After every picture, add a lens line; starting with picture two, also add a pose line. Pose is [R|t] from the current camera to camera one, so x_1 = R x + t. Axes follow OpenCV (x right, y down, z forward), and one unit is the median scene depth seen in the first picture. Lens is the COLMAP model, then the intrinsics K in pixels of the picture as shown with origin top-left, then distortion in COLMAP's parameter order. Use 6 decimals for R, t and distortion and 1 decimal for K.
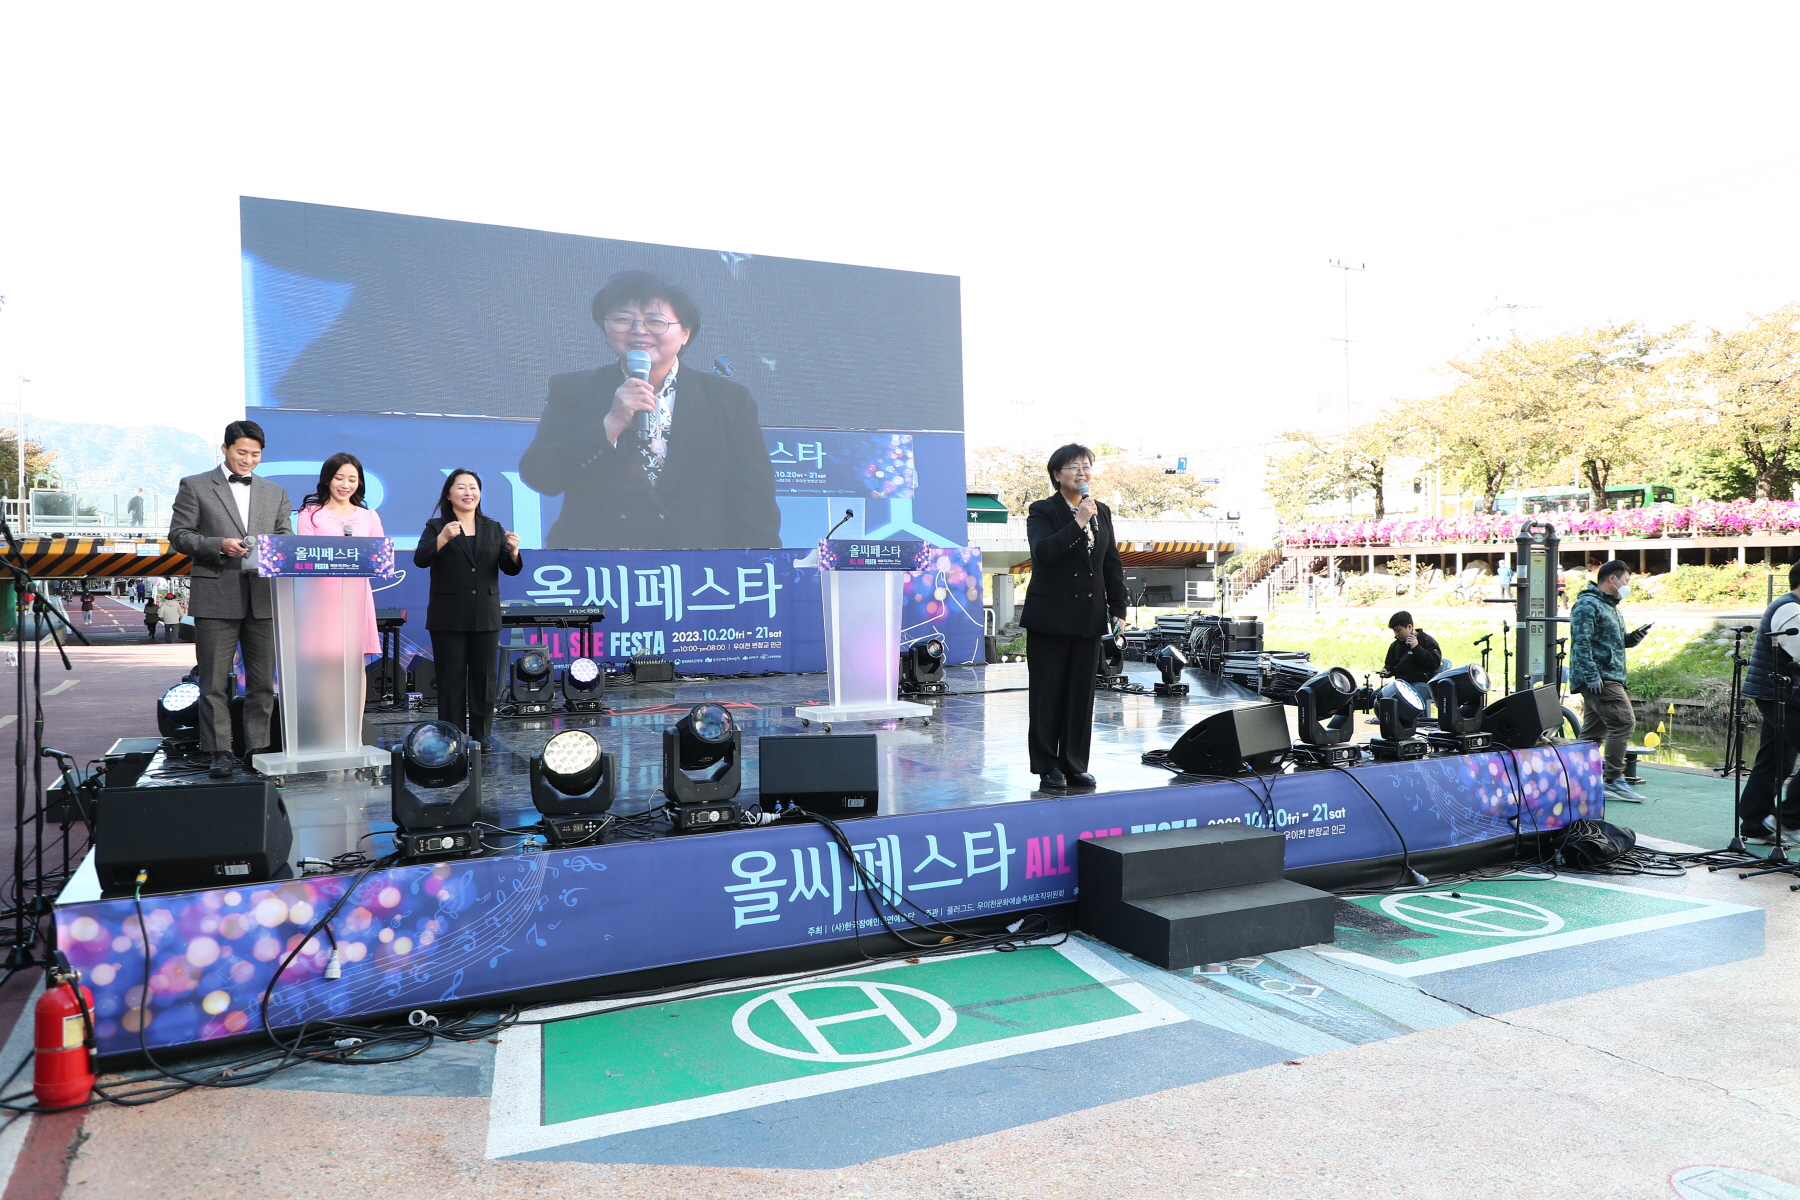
lens RADIAL K [[1247.9, 0, 900.0], [0, 1247.9, 600.0], [0, 0, 1]] dist [0.001867, 0.000206]
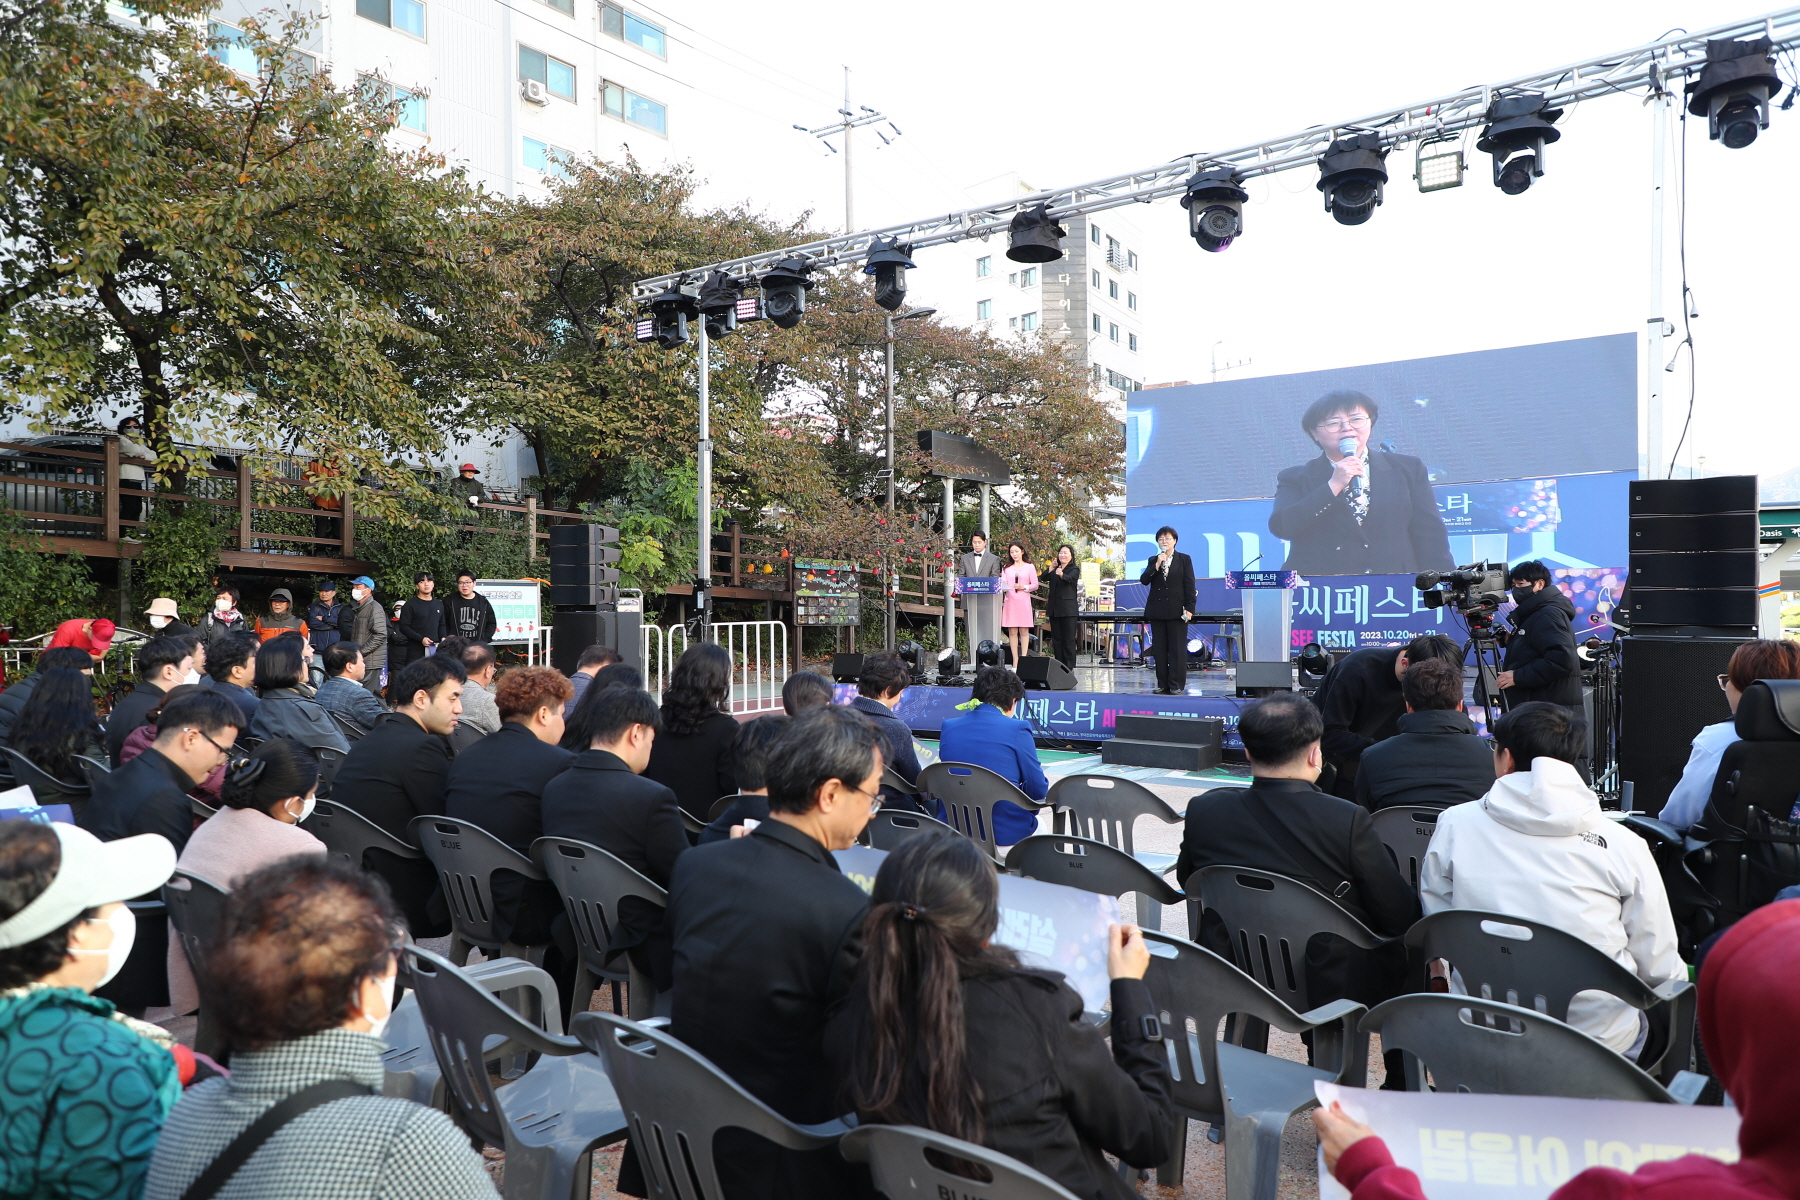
lens RADIAL K [[1247.9, 0, 900.0], [0, 1247.9, 600.0], [0, 0, 1]] dist [0.001867, 0.000206]
pose [[0.482373, 0.003615, -0.875959, 1.597101], [-0.017562, 0.999830, -0.005544, 0.011649], [0.875790, 0.018058, 0.482354, -0.343526]]
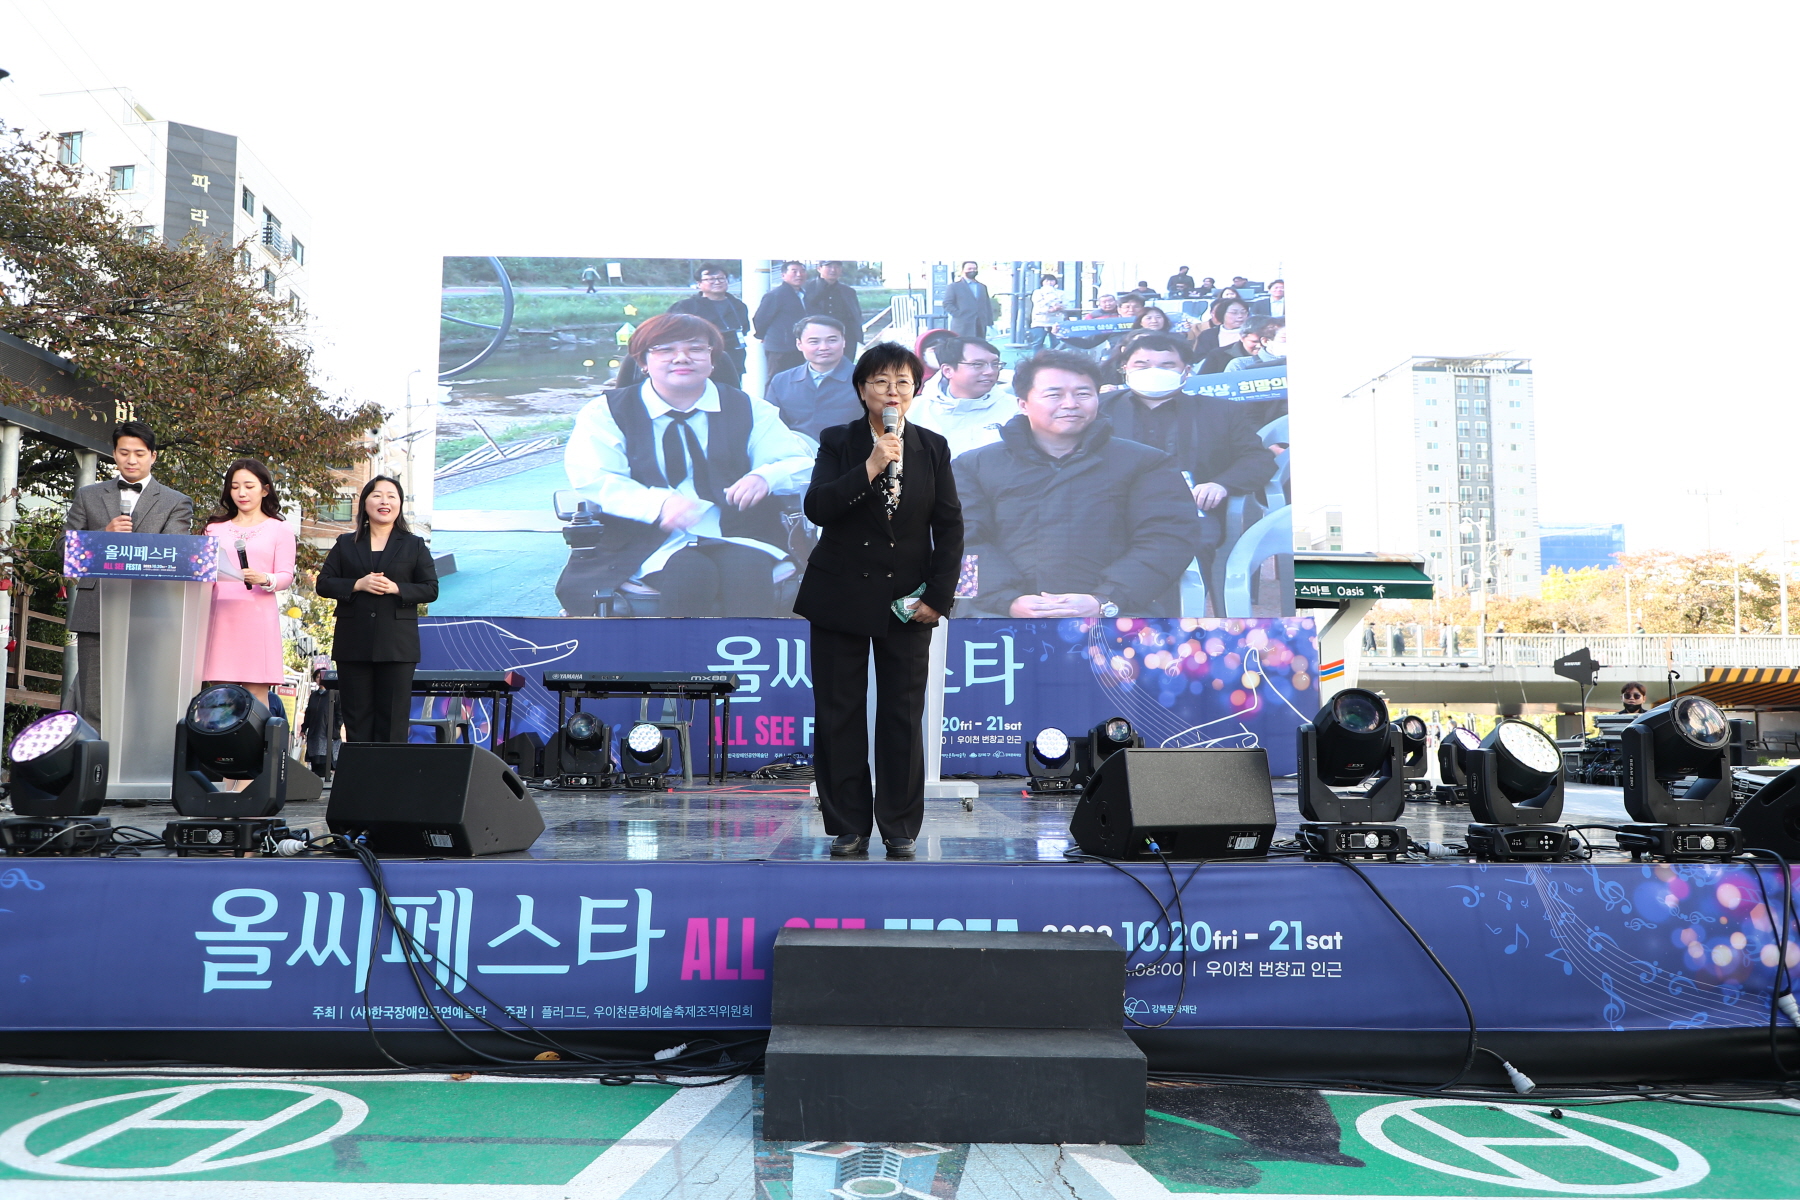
lens RADIAL K [[1432.3, 0, 900.0], [0, 1432.3, 600.0], [0, 0, 1]] dist [0.005962, -0.003808]
pose [[0.899937, -0.025659, -0.435265, 0.449356], [-0.022153, 0.994287, -0.104416, 0.086371], [0.435458, 0.103610, 0.894227, 0.306458]]
